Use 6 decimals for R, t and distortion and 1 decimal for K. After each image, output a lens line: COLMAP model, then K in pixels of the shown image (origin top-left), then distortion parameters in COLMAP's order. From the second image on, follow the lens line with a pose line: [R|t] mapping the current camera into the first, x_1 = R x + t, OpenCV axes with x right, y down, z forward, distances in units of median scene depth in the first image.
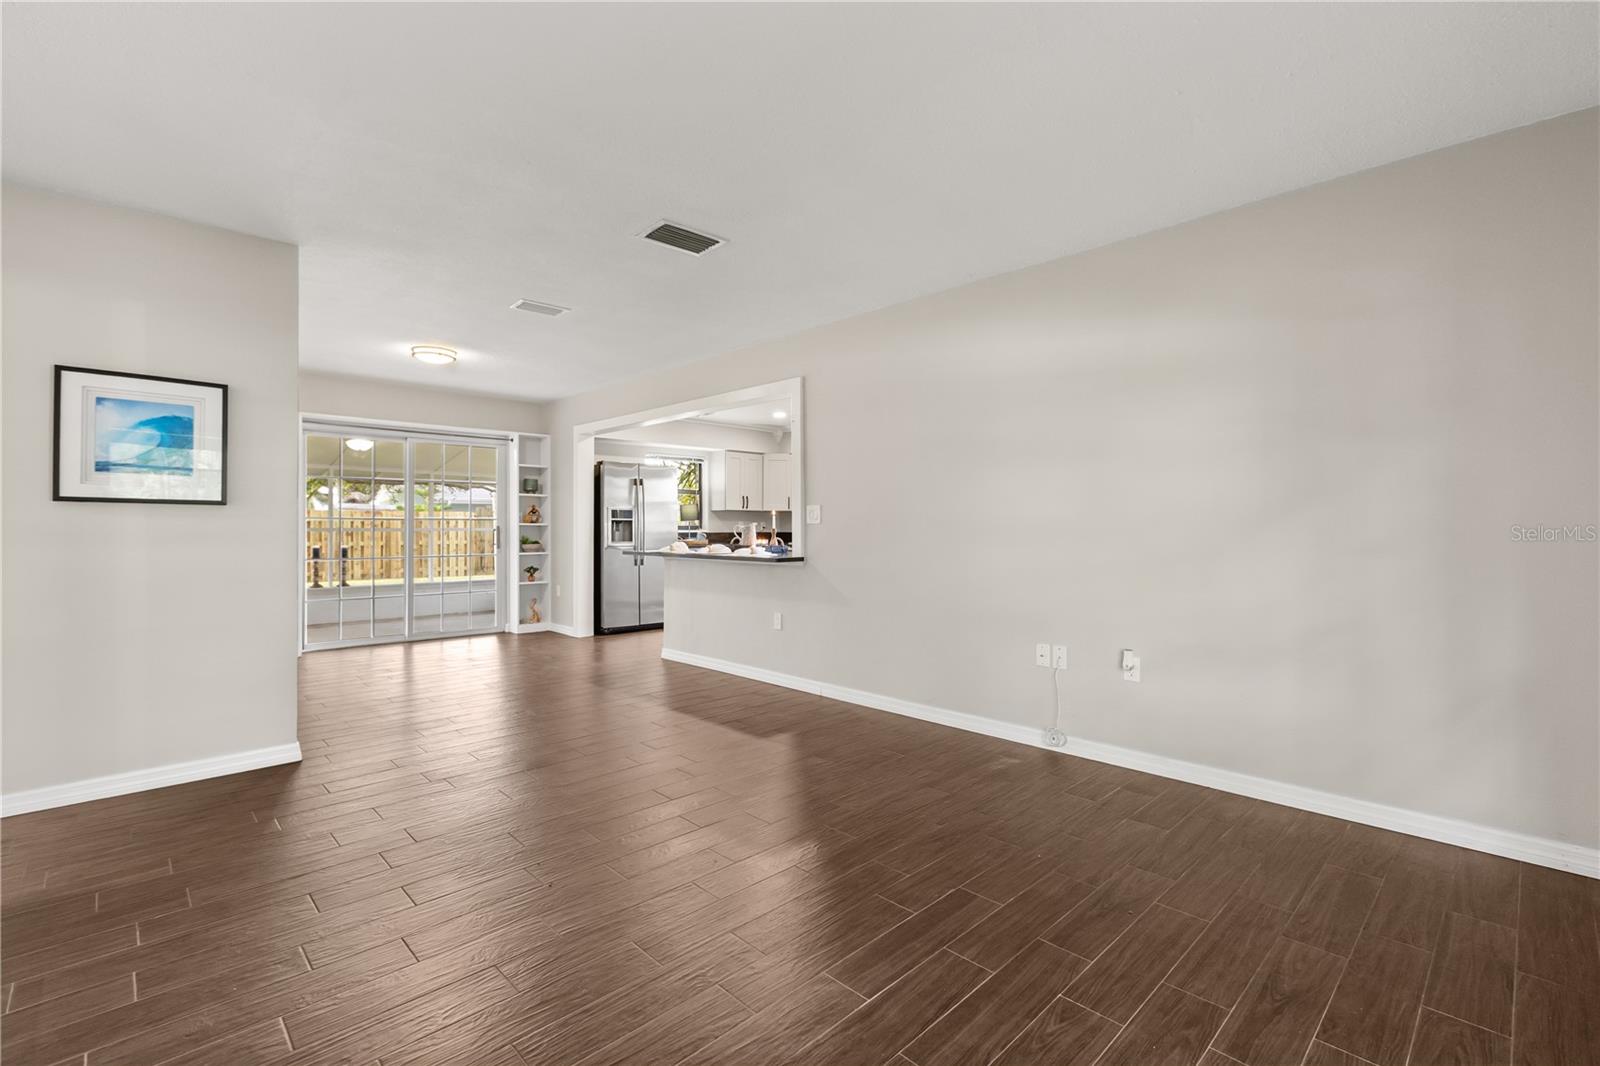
lens RADIAL K [[715.5, 0, 799.7], [0, 715.5, 520.4], [0, 0, 1]] dist [0.000888, 0.000301]
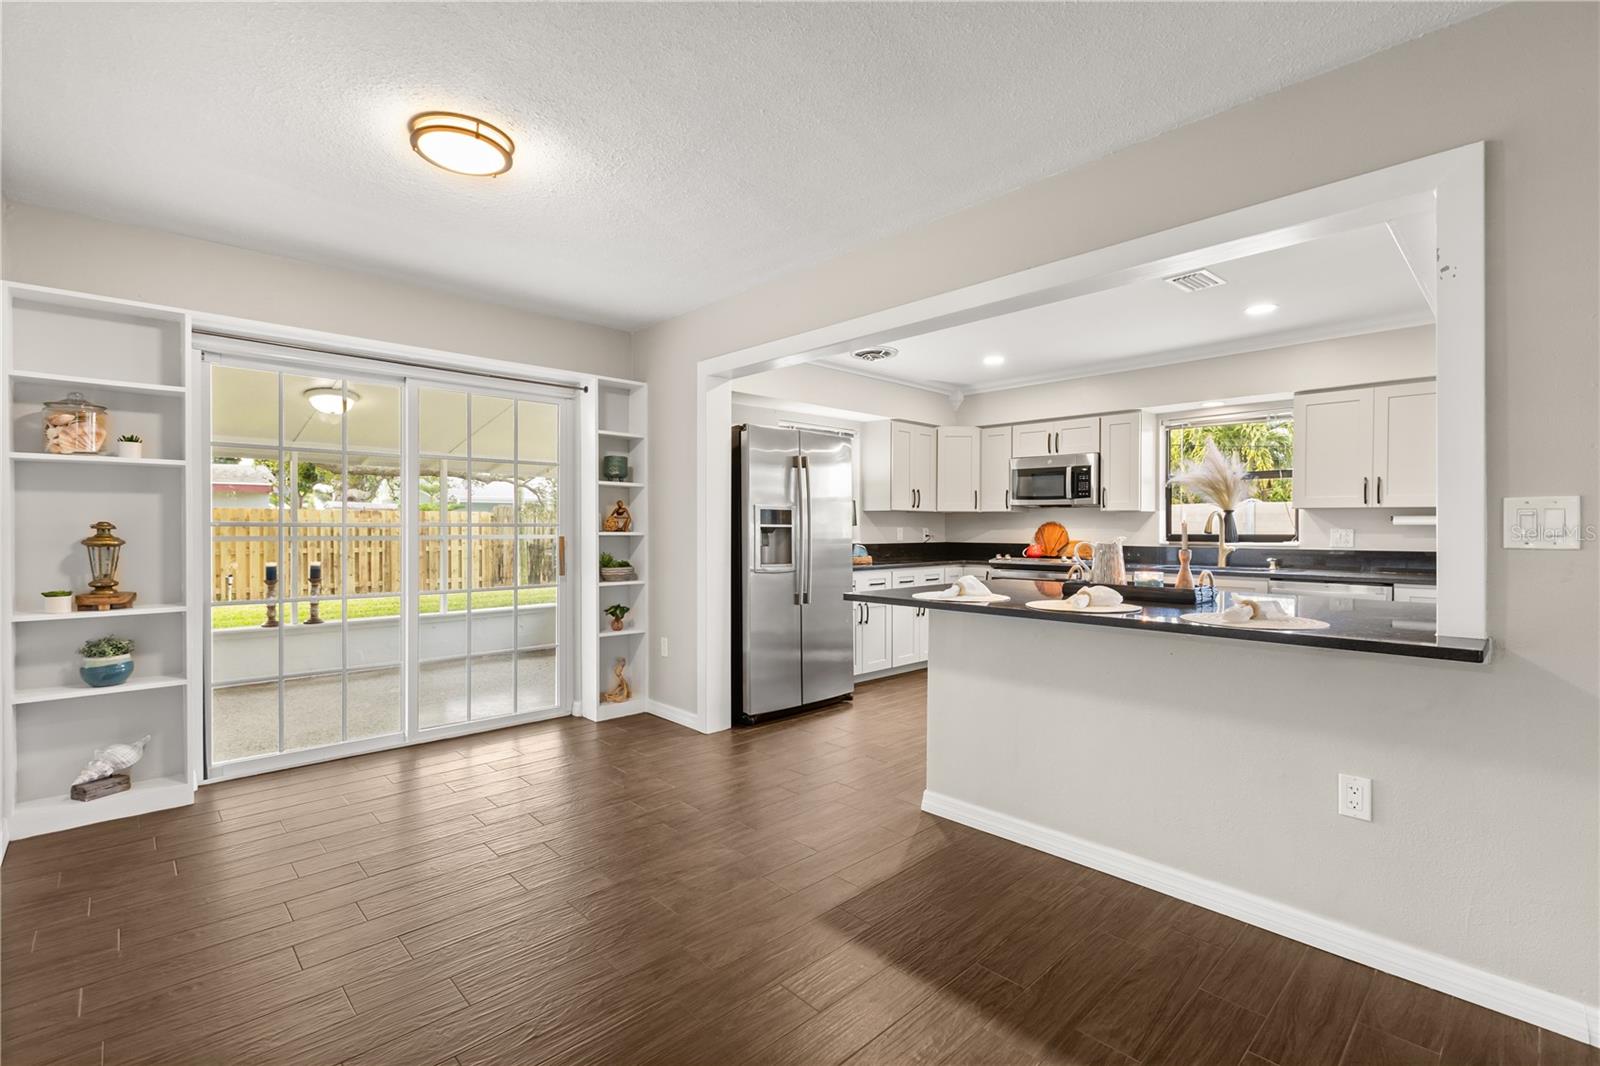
lens RADIAL K [[721.2, 0, 802.2], [0, 721.2, 533.0], [0, 0, 1]] dist [0.001686, 0.000693]
pose [[0.999975, 0.002381, -0.006674, -0.219796], [-0.002267, 0.999854, 0.016959, -0.005636], [0.006714, -0.016943, 0.999834, 0.409130]]
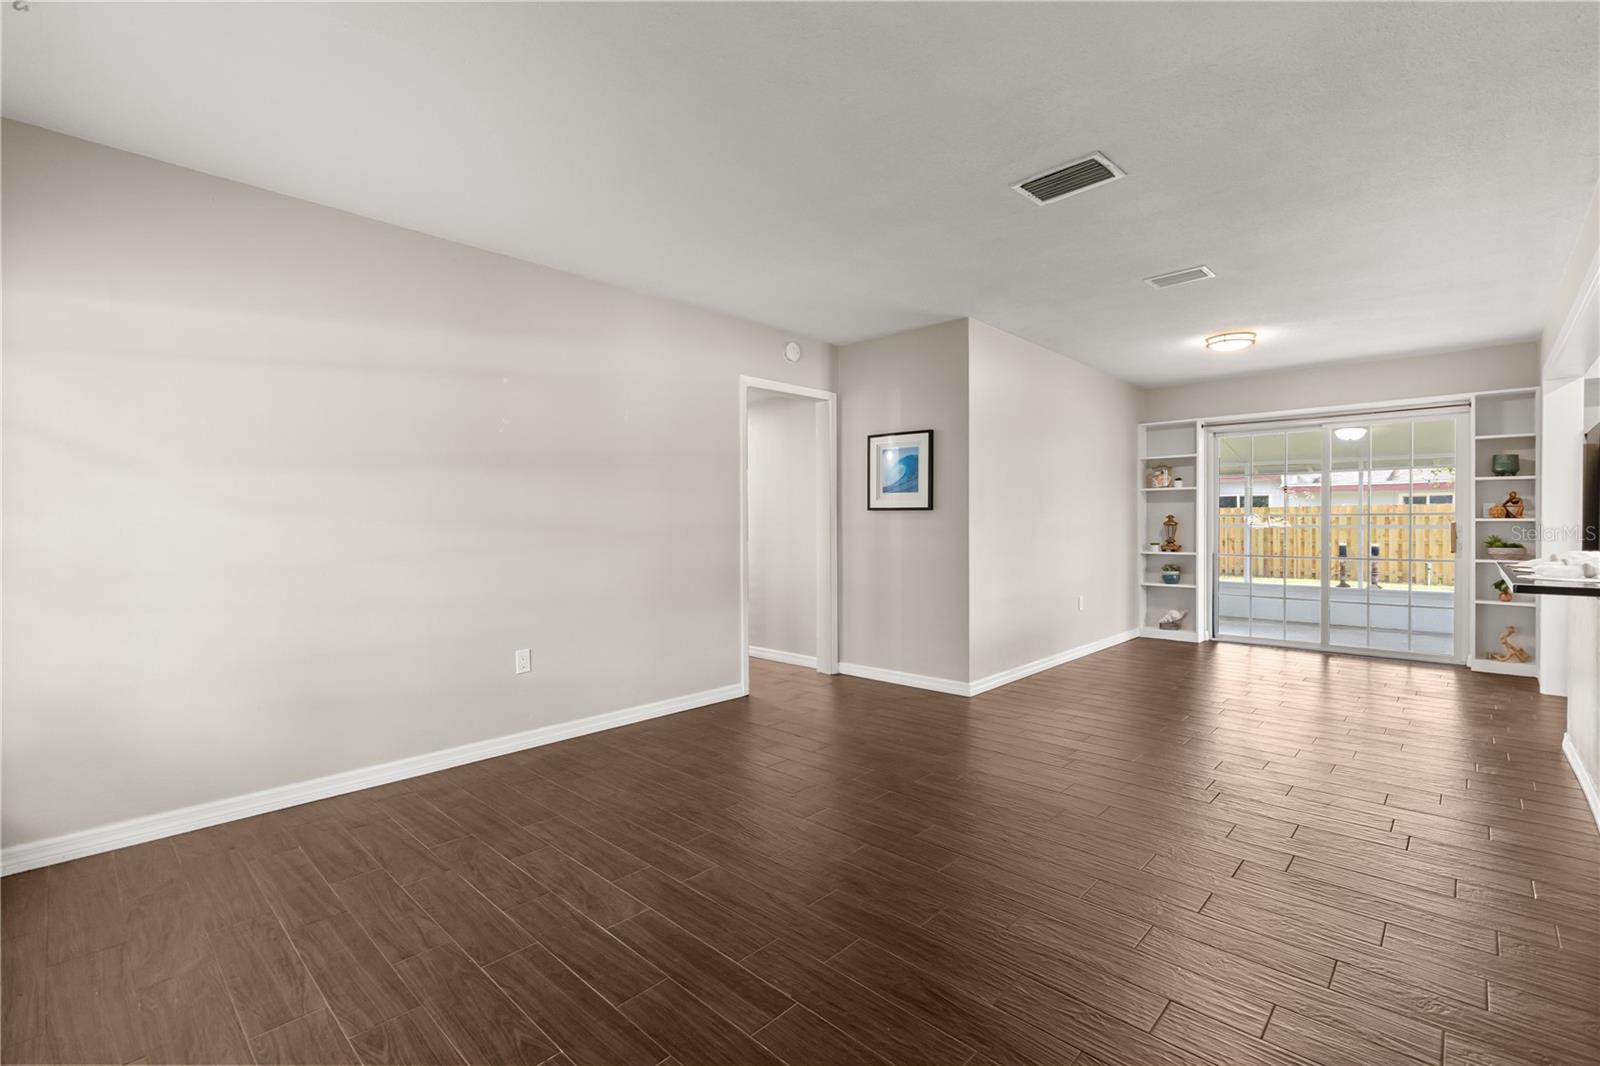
lens RADIAL K [[707.2, 0, 807.5], [0, 707.2, 527.4], [0, 0, 1]] dist [0.001773, 0.000455]
pose [[0.046933, 0.006014, -0.998880, 0.285893], [0.010108, 0.999928, 0.006495, 0.001270], [0.998847, -0.010402, 0.046869, 0.289204]]
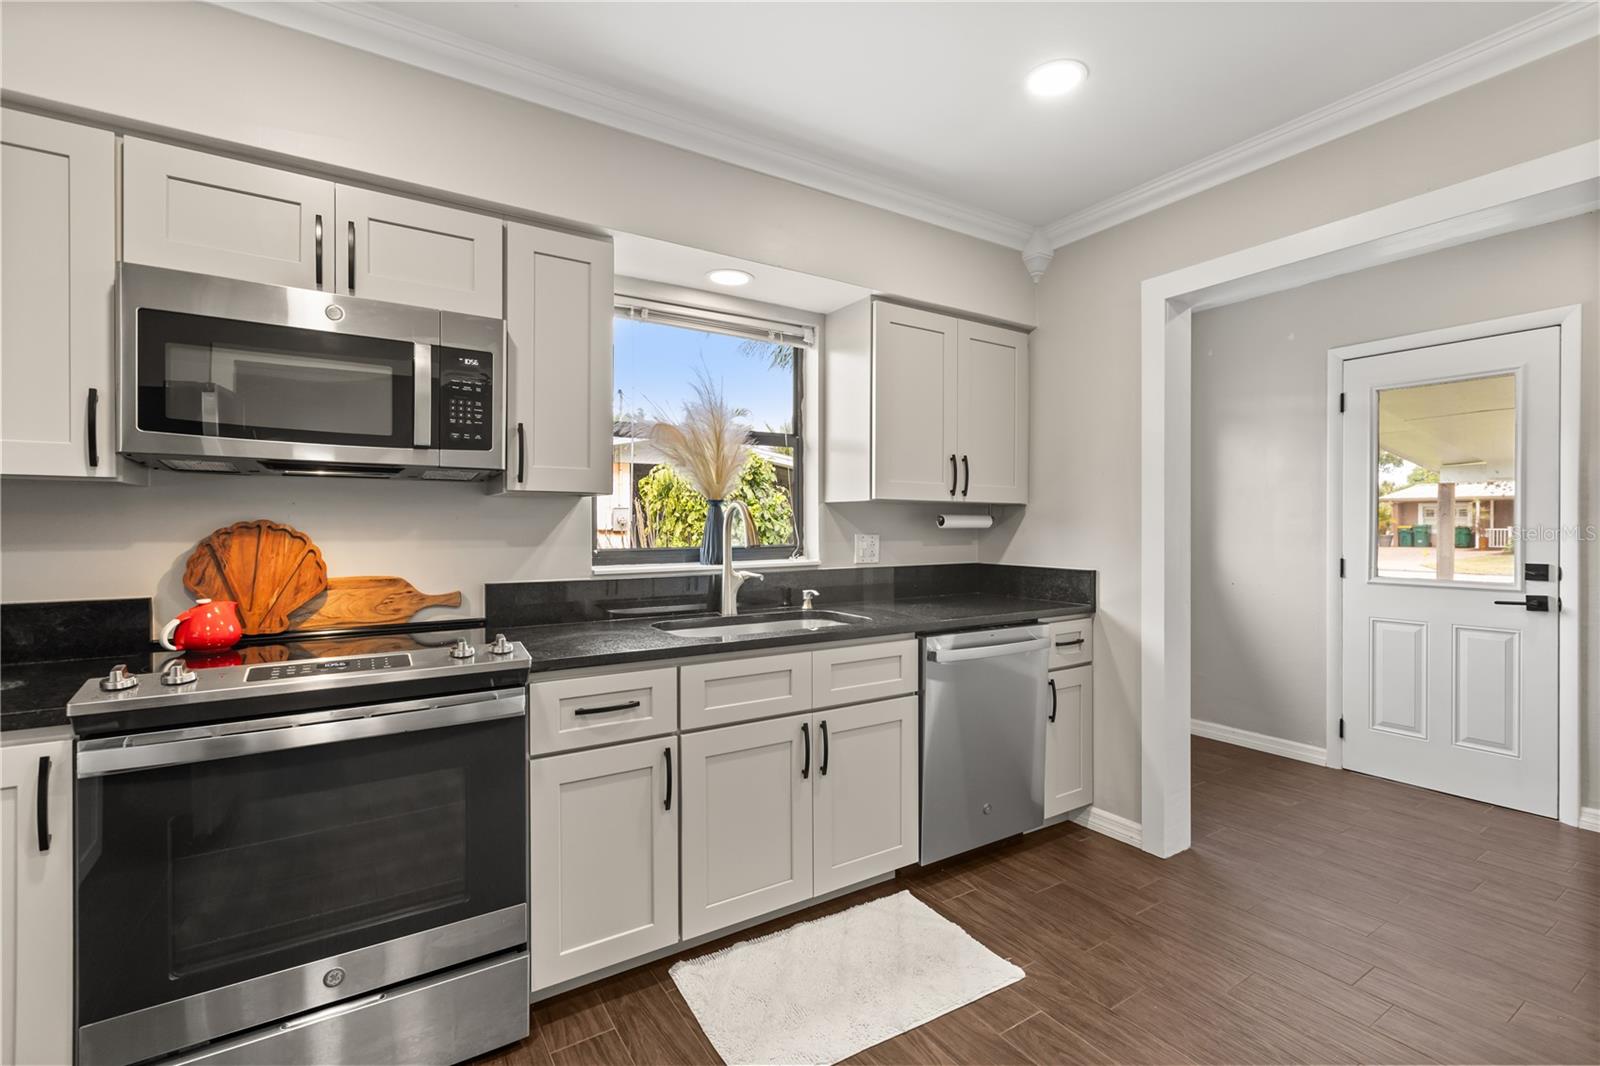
lens RADIAL K [[717.6, 0, 812.8], [0, 717.6, 527.1], [0, 0, 1]] dist [0.000001, -0.000262]
pose [[0.190593, -0.003814, 0.981662, -0.147508], [-0.007400, 0.999958, 0.005321, -0.005580], [-0.981641, -0.008278, 0.190557, 1.008430]]
